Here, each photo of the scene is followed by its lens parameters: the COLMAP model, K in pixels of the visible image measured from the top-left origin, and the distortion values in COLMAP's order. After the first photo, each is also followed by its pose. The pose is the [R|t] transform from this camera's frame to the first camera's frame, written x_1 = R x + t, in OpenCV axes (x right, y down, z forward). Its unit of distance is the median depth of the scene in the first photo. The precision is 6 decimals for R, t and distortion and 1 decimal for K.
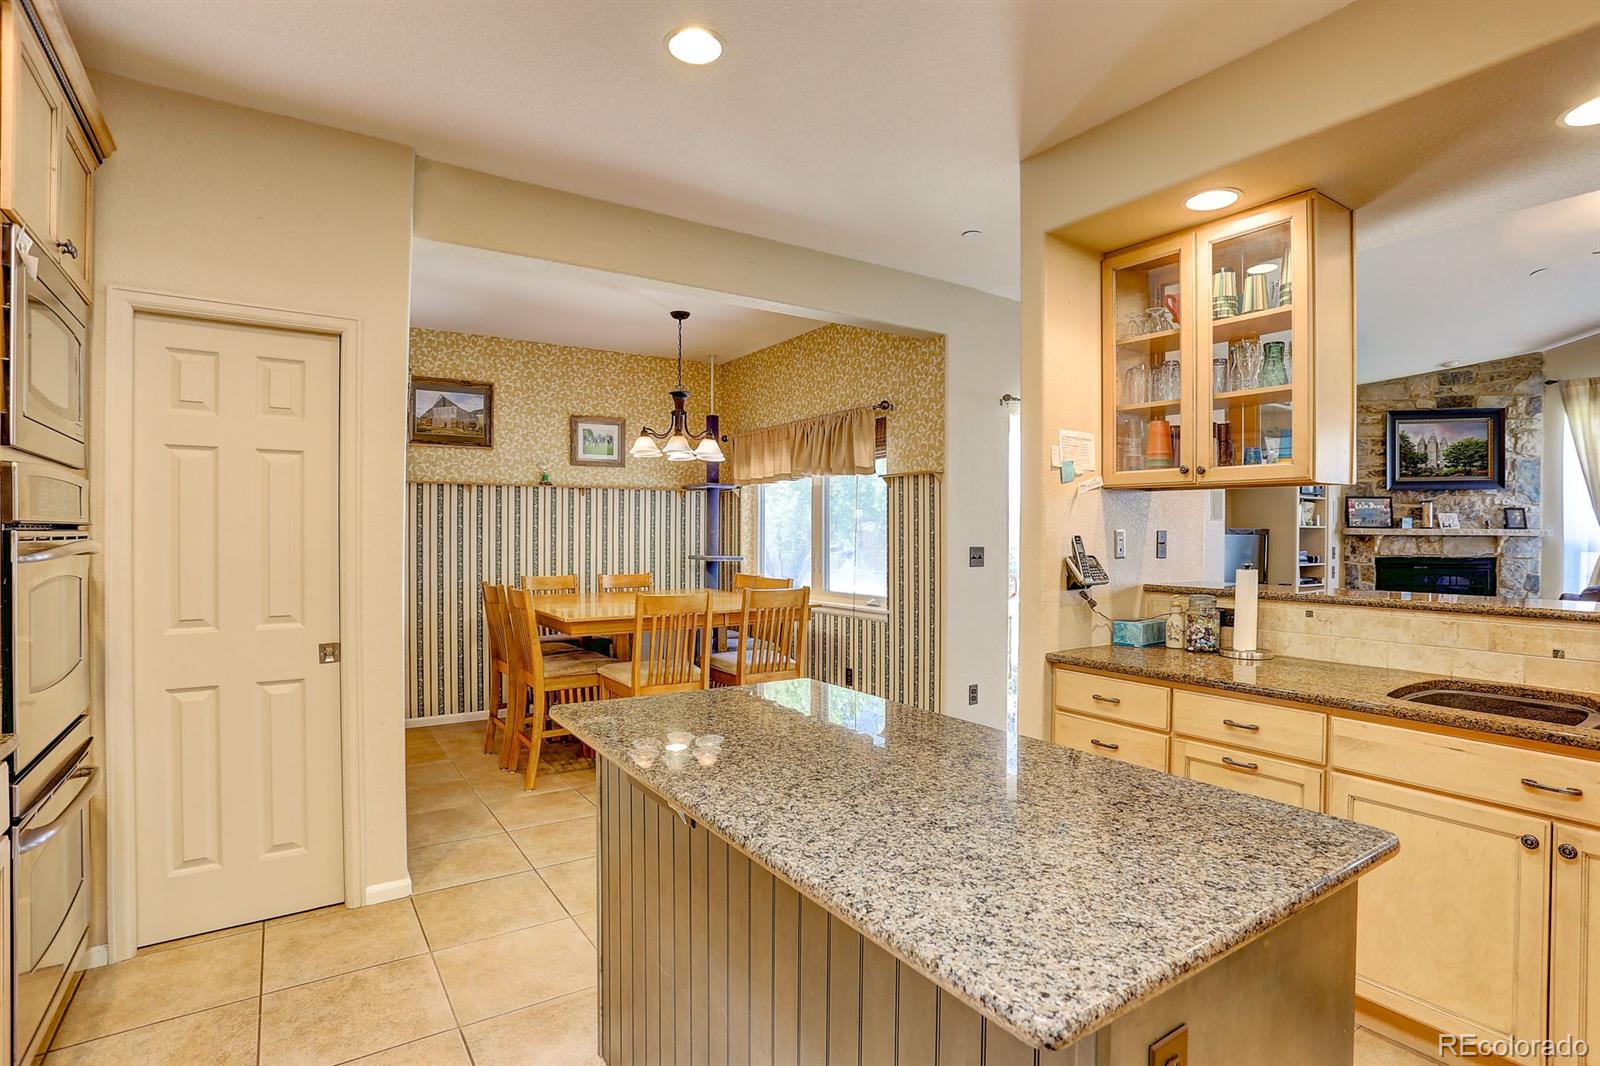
lens RADIAL K [[783.8, 0, 796.6], [0, 783.8, 531.3], [0, 0, 1]] dist [-0.045614, 0.001028]
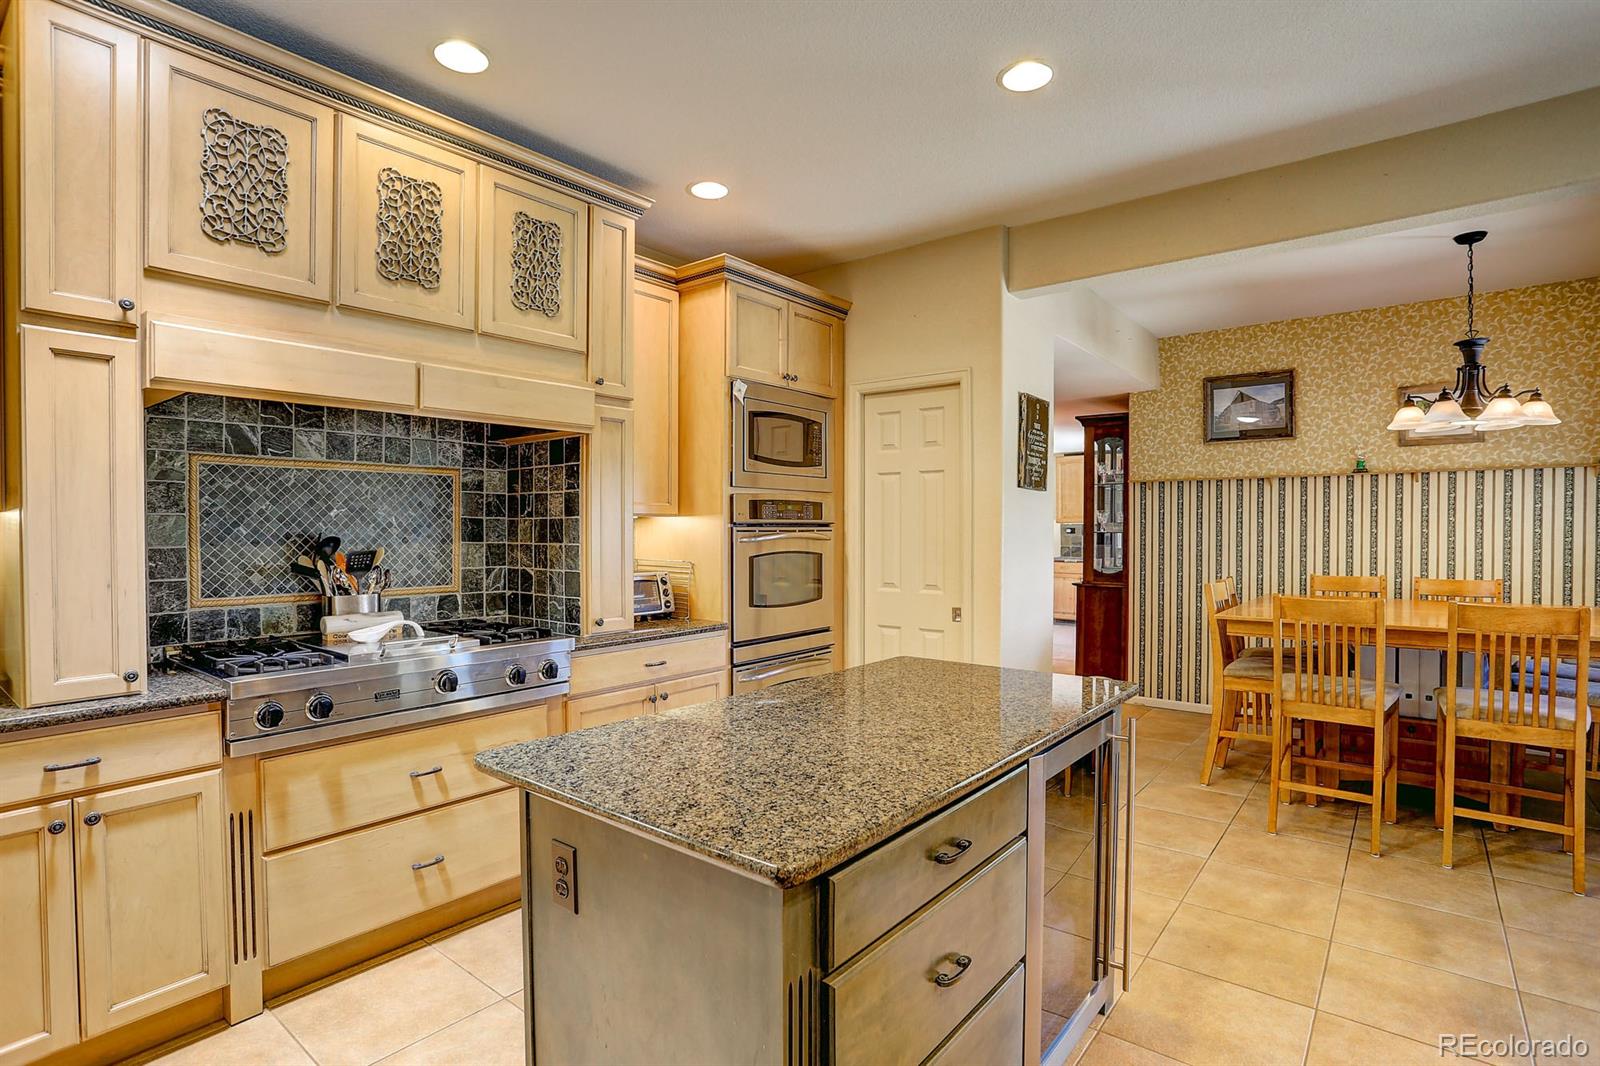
lens RADIAL K [[783.8, 0, 796.2], [0, 783.8, 535.0], [0, 0, 1]] dist [-0.045614, 0.001028]
pose [[0.303045, 0.005395, -0.952961, 0.321784], [0.004441, 0.999965, 0.007073, 0.001710], [0.952966, -0.006375, 0.303011, 0.145503]]
